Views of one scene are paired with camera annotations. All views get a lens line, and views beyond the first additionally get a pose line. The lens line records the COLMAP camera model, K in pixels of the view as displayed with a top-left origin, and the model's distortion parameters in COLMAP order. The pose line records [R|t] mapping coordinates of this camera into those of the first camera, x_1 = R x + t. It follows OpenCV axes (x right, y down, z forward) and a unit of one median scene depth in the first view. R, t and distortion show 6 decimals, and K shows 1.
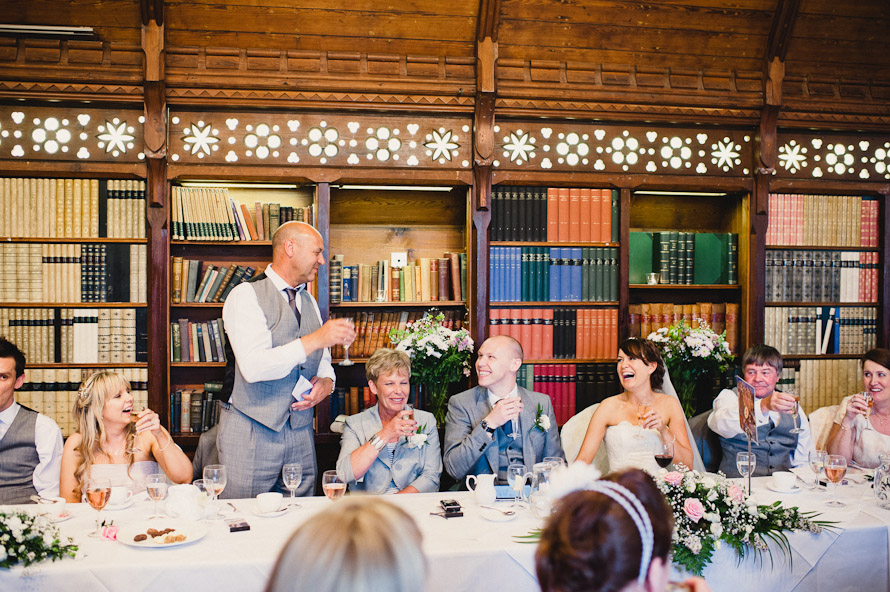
lens RADIAL K [[911.3, 0, 446.4], [0, 911.3, 296.4], [0, 0, 1]] dist [-0.072976, 0.000000]
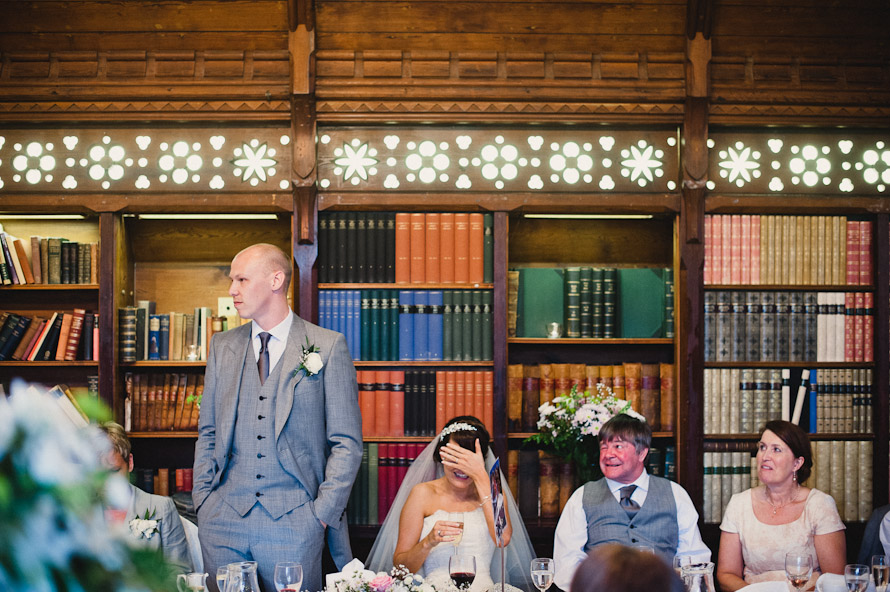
lens RADIAL K [[1335.5, 0, 445.9], [0, 1335.5, 295.9], [0, 0, 1]] dist [-0.126275, 0.000000]
pose [[0.989375, -0.005498, -0.145285, 0.313796], [-0.000757, 0.999076, -0.042968, -0.000799], [0.145387, 0.042621, 0.988456, -0.106242]]
